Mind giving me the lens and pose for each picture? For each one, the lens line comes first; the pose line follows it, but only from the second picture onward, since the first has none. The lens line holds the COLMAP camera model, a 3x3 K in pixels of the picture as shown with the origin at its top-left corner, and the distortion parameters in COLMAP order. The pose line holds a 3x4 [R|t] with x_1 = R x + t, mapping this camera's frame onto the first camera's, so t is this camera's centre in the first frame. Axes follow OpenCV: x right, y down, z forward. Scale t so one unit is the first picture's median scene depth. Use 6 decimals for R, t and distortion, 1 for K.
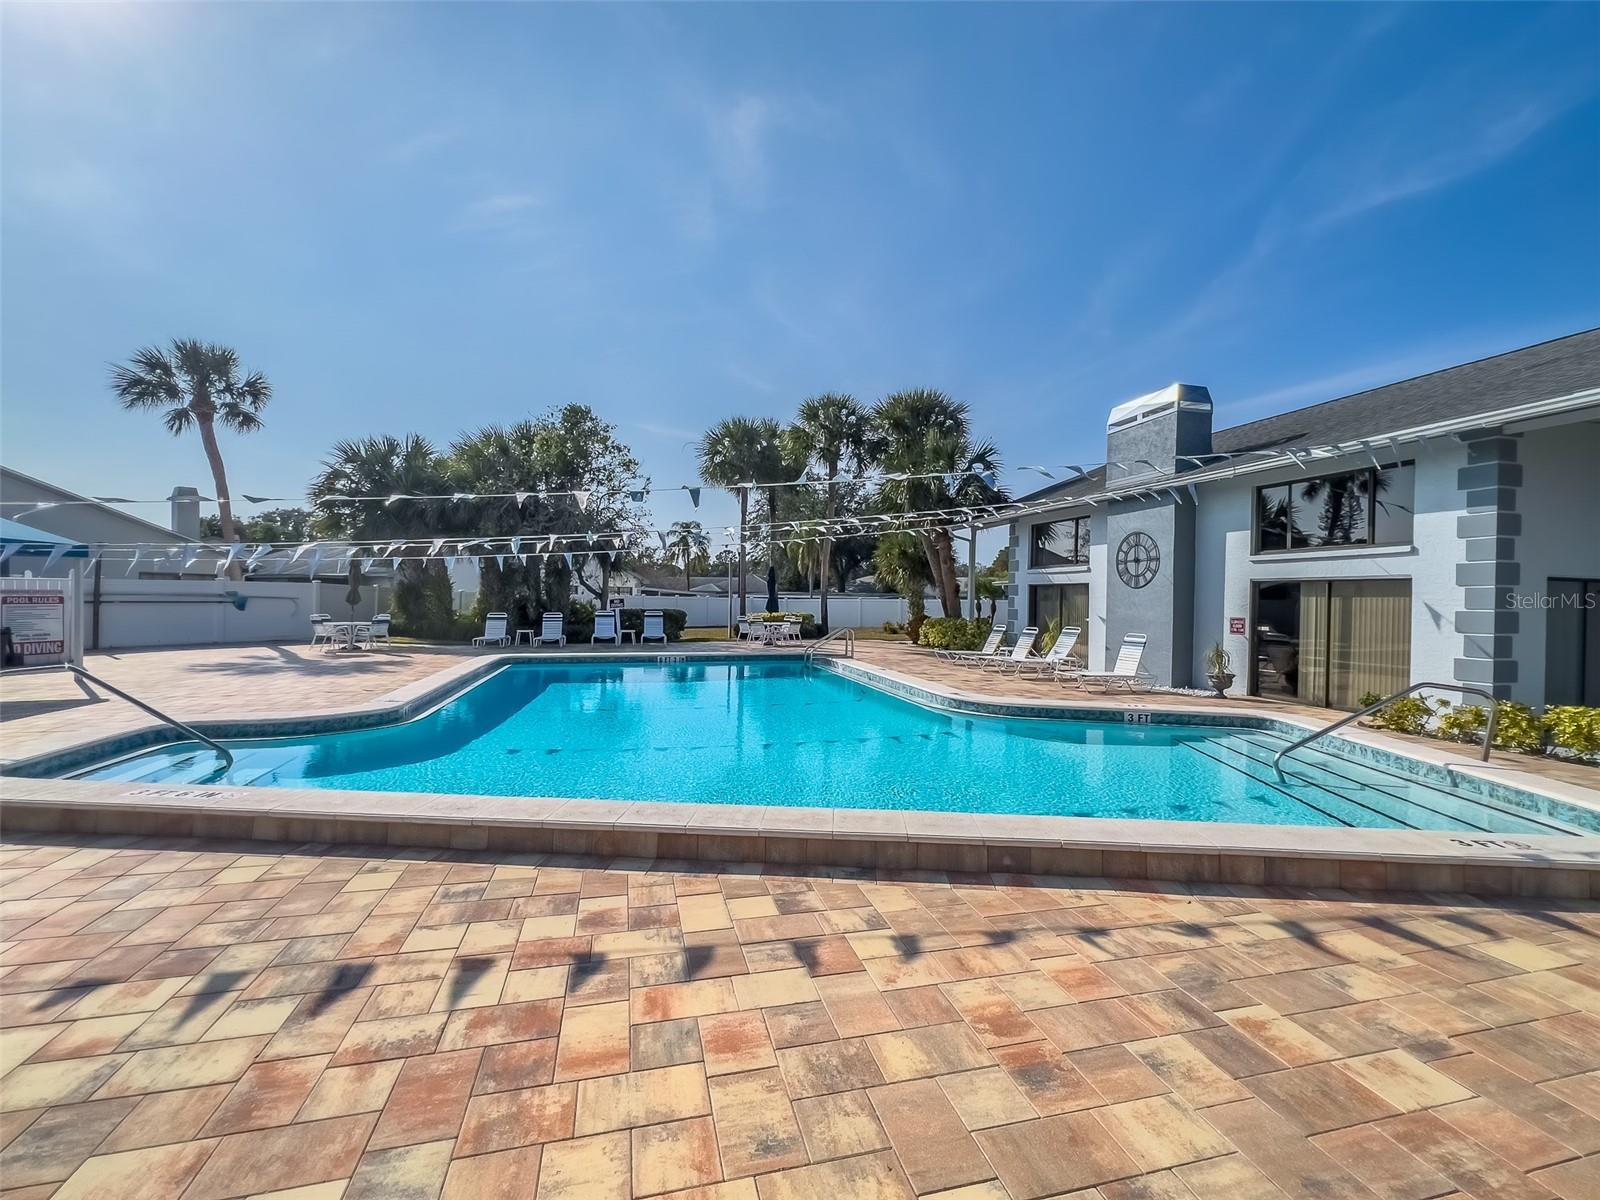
lens RADIAL K [[662.9, 0, 797.9], [0, 662.9, 604.6], [0, 0, 1]] dist [-0.000651, 0.000058]
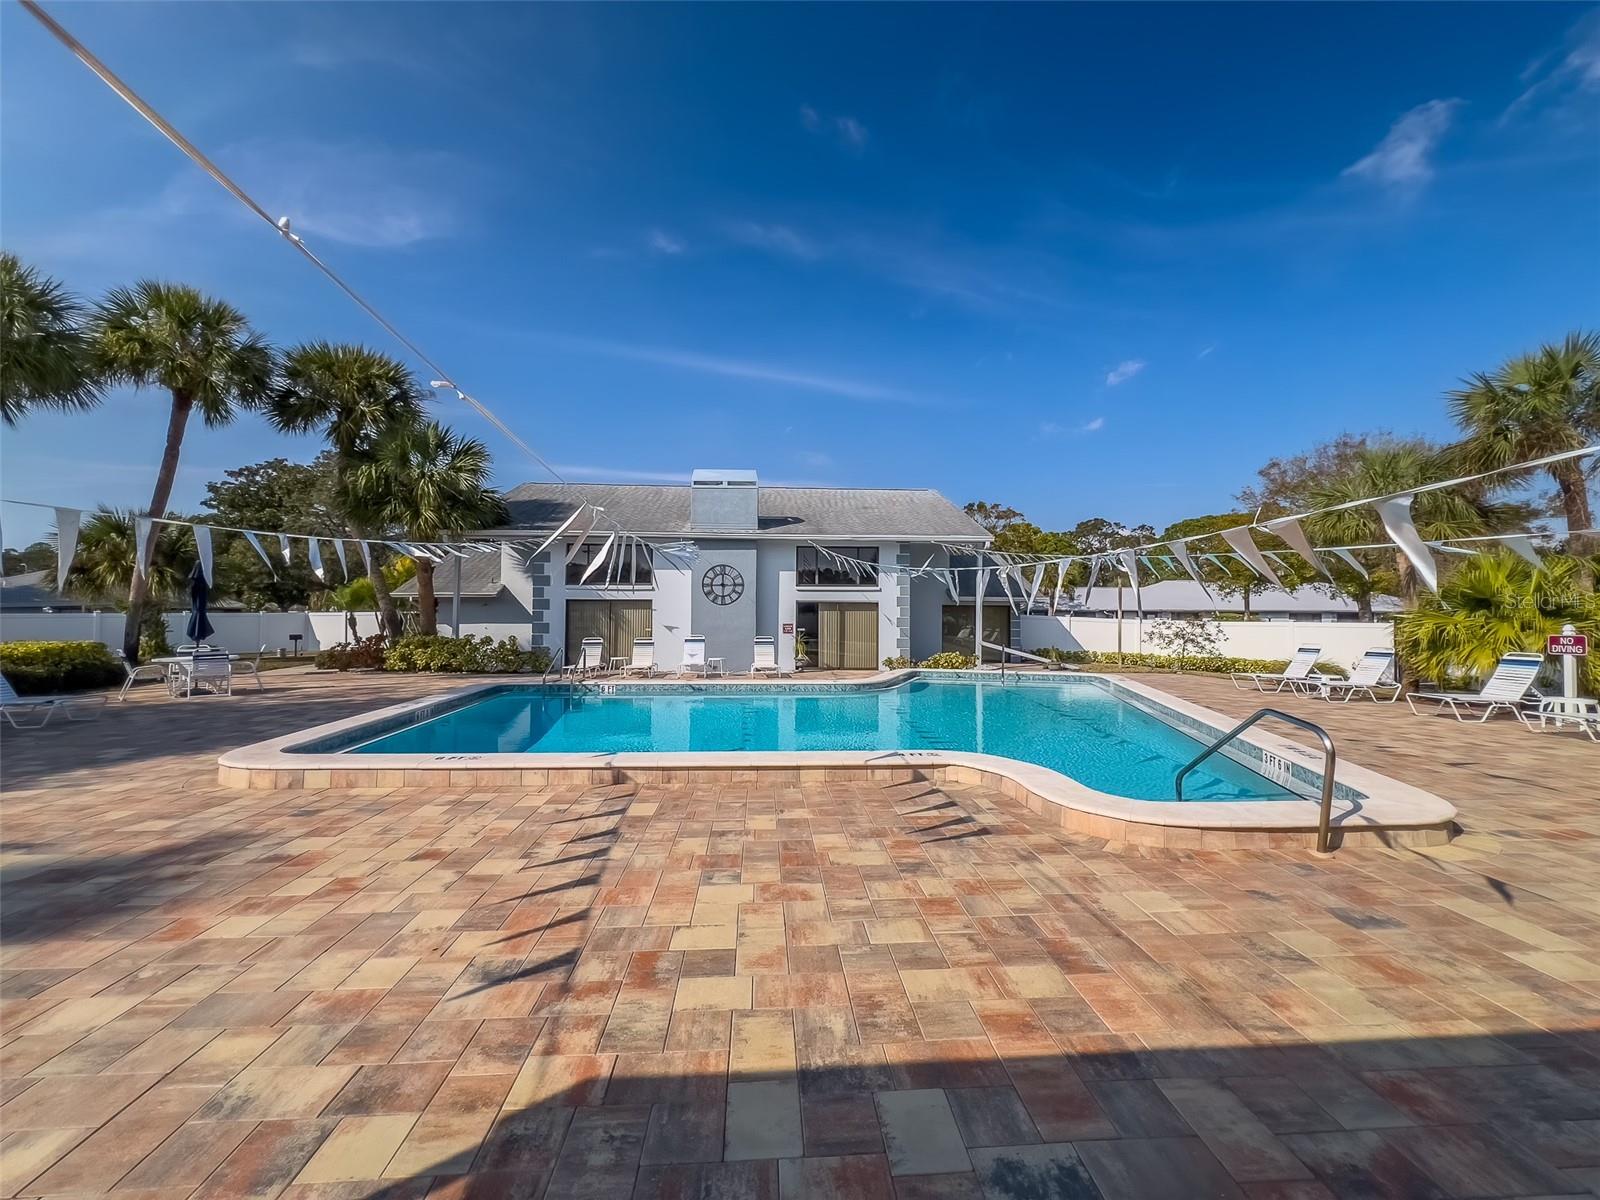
lens RADIAL K [[662.9, 0, 803.0], [0, 662.9, 600.4], [0, 0, 1]] dist [-0.000651, 0.000058]
pose [[0.181630, 0.000173, 0.983367, -0.837058], [0.007663, 0.999969, -0.001591, -0.031380], [-0.983337, 0.007824, 0.181623, 0.586963]]
